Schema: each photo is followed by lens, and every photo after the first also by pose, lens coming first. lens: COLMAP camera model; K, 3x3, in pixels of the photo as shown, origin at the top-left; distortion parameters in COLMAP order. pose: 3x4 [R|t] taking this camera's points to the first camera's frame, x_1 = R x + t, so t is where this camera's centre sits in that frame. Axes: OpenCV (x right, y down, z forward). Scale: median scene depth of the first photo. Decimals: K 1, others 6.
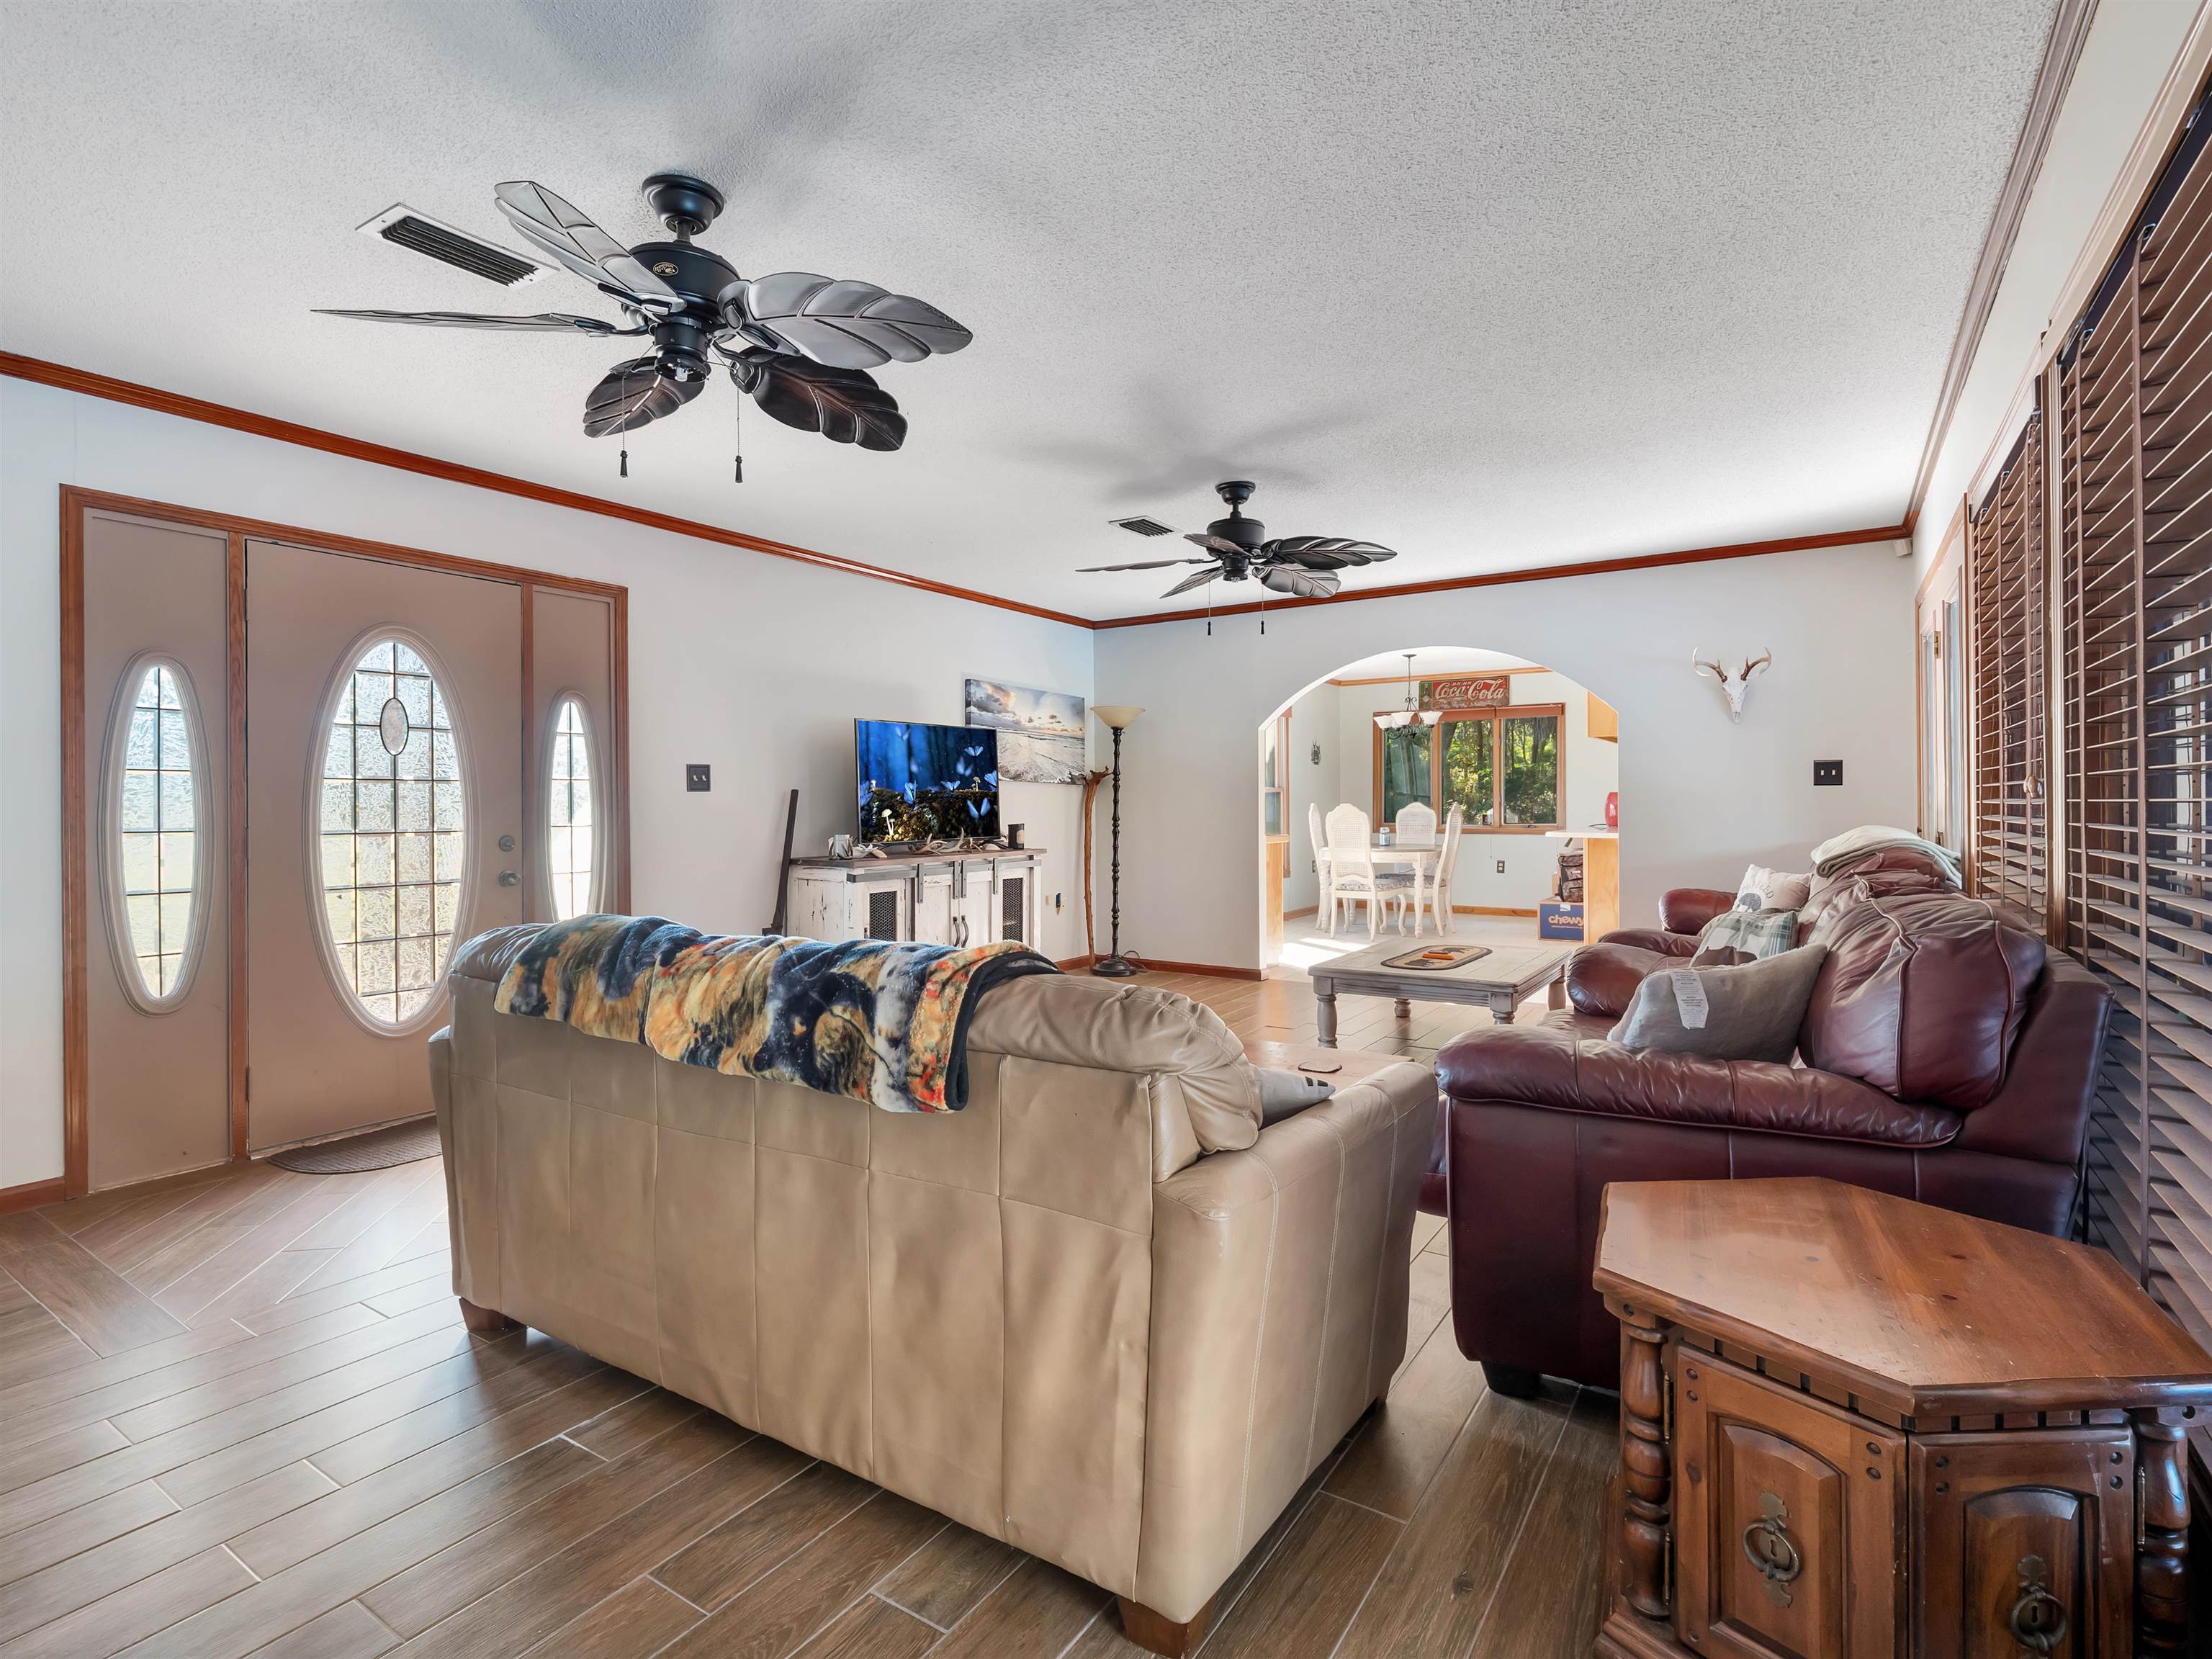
lens RADIAL K [[1087.1, 0, 1099.3], [0, 1087.1, 824.0], [0, 0, 1]] dist [0.019932, -0.017512]
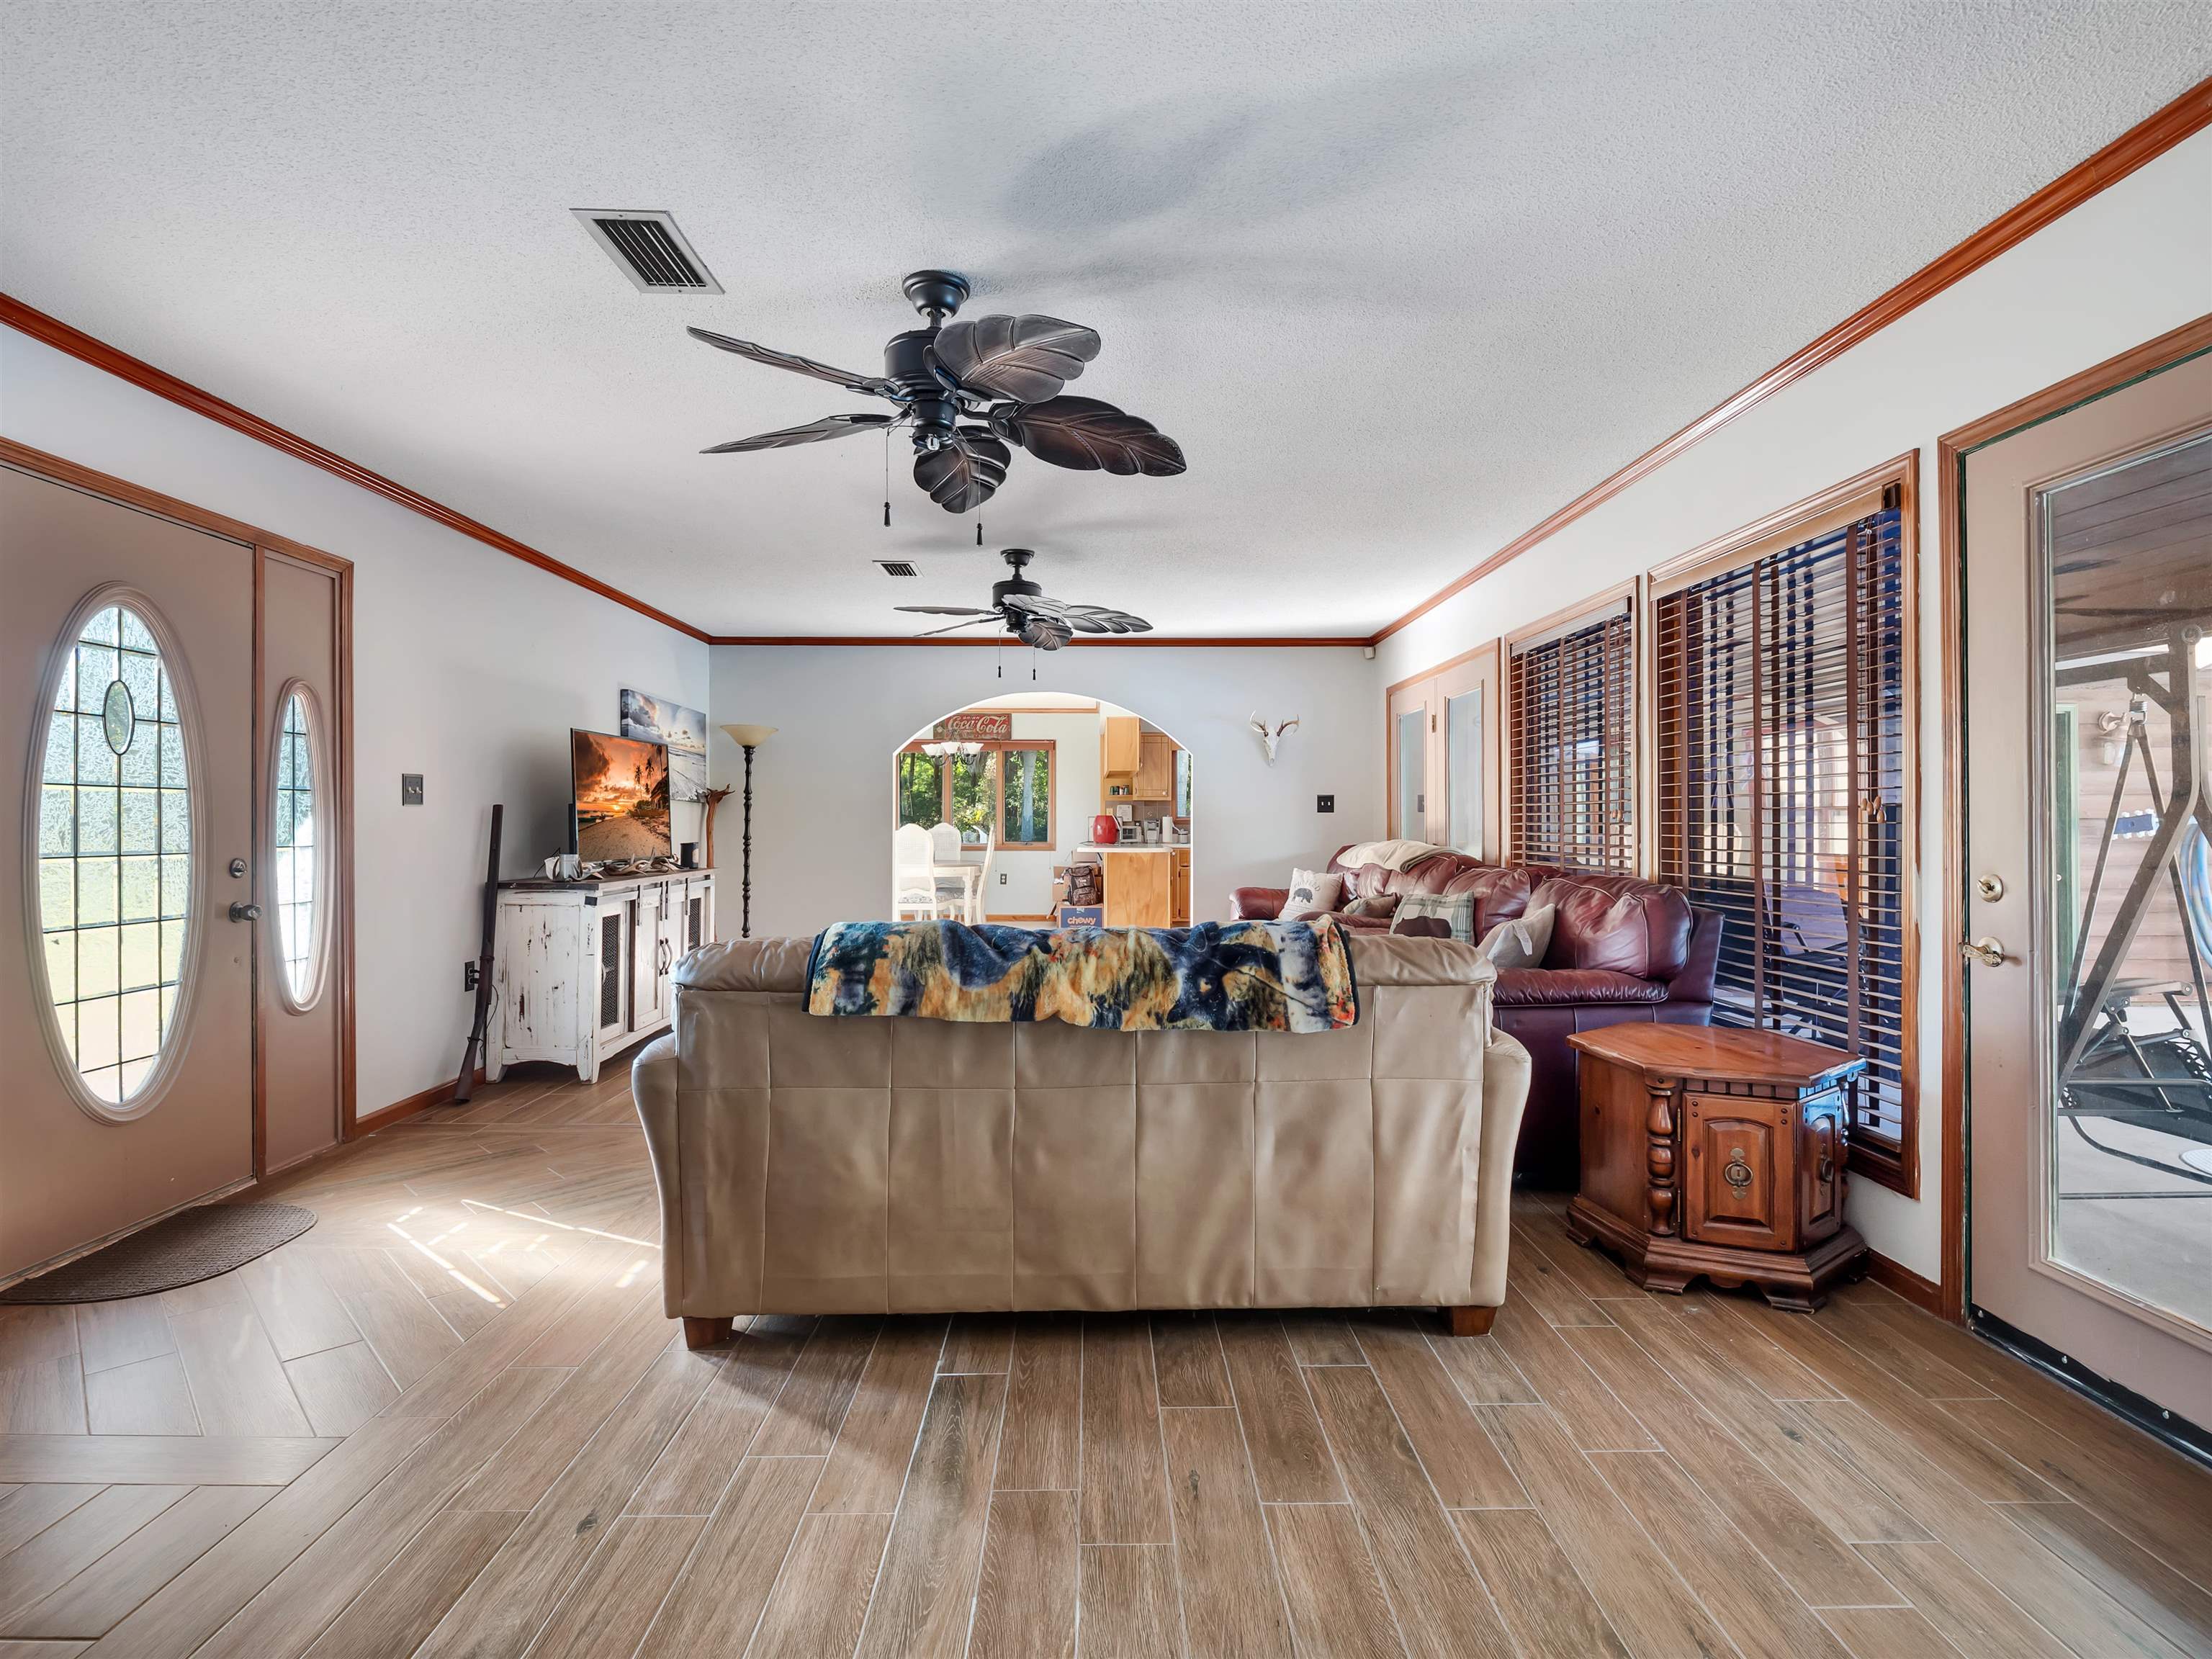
lens RADIAL K [[1081.2, 0, 1111.6], [0, 1081.2, 840.5], [0, 0, 1]] dist [0.021621, -0.029187]
pose [[0.826588, -0.003955, 0.562793, -0.906322], [0.006004, 0.999980, -0.001790, 0.005717], [-0.562775, 0.004859, 0.826596, -0.037818]]
